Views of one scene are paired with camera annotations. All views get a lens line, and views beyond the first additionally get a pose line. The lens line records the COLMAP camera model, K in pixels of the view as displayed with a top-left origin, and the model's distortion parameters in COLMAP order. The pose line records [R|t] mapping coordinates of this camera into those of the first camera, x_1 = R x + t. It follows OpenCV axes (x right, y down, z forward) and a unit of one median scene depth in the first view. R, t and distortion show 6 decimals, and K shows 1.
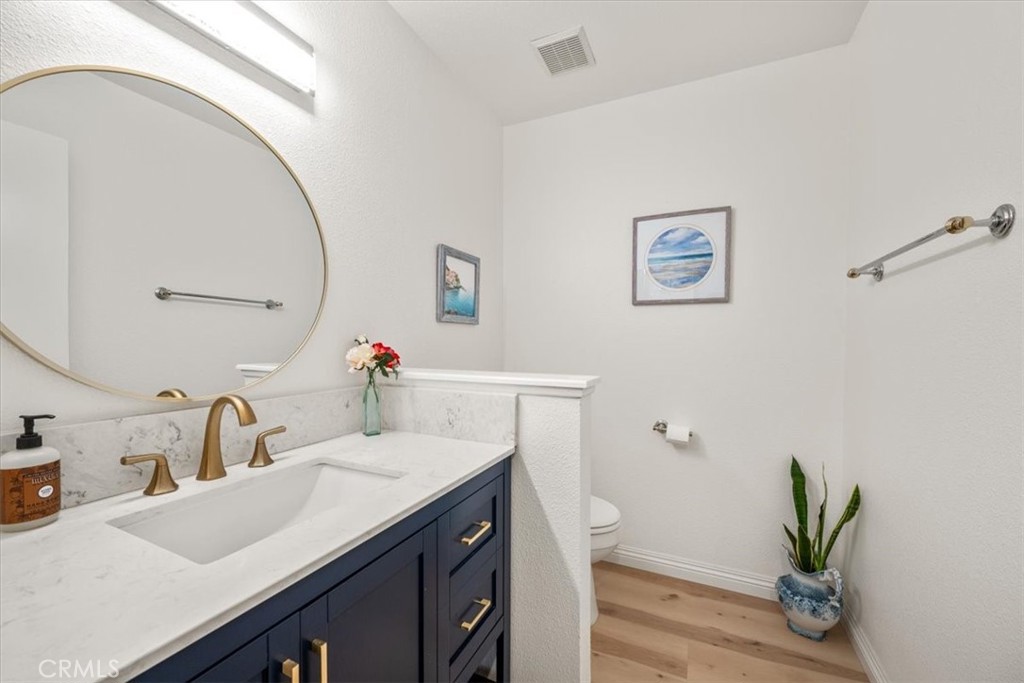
lens RADIAL K [[399.2, 0, 509.5], [0, 399.2, 343.6], [0, 0, 1]] dist [0.001143, 0.000084]
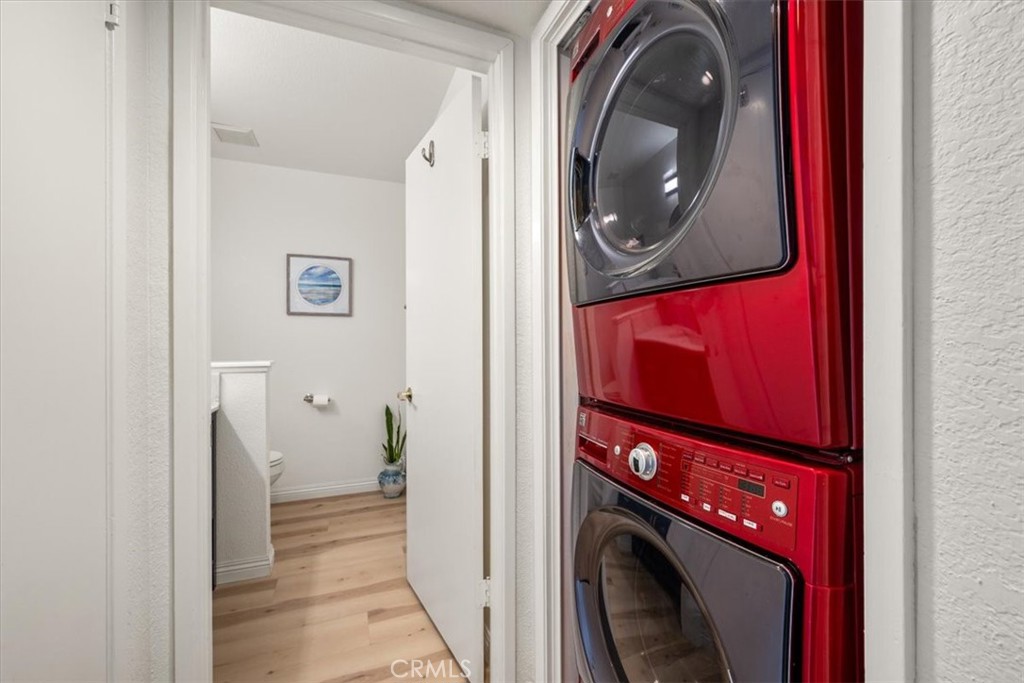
lens RADIAL K [[399.2, 0, 509.5], [0, 399.2, 343.6], [0, 0, 1]] dist [0.001143, 0.000084]
pose [[0.664383, -0.011866, 0.747298, -0.243165], [0.009708, 0.999927, 0.007247, 0.003309], [-0.747329, 0.002440, 0.664450, -0.567975]]
